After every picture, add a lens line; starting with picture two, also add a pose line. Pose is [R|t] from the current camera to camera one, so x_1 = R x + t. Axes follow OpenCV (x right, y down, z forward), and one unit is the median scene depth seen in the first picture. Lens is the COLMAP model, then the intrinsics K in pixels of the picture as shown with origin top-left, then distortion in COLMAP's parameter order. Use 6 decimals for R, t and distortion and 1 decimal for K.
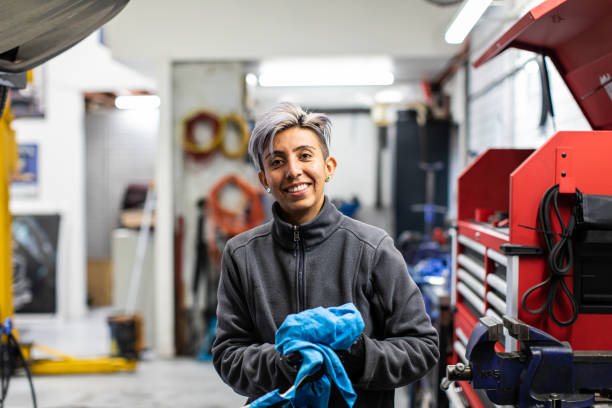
lens RADIAL K [[853.2, 0, 306.0], [0, 853.2, 204.0], [0, 0, 1]] dist [-0.032577, -0.098981]
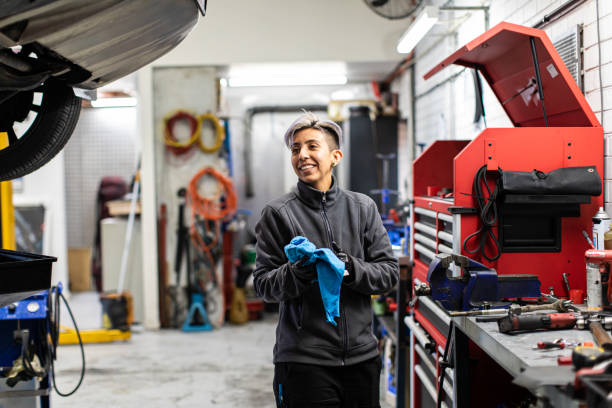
lens RADIAL K [[867.6, 0, 306.0], [0, 867.6, 204.0], [0, 0, 1]] dist [-0.137892, -0.008050]
pose [[0.997404, -0.017172, 0.069936, -0.058133], [0.016824, 0.999843, 0.005556, 0.015755], [-0.070020, -0.004365, 0.997536, -0.226356]]
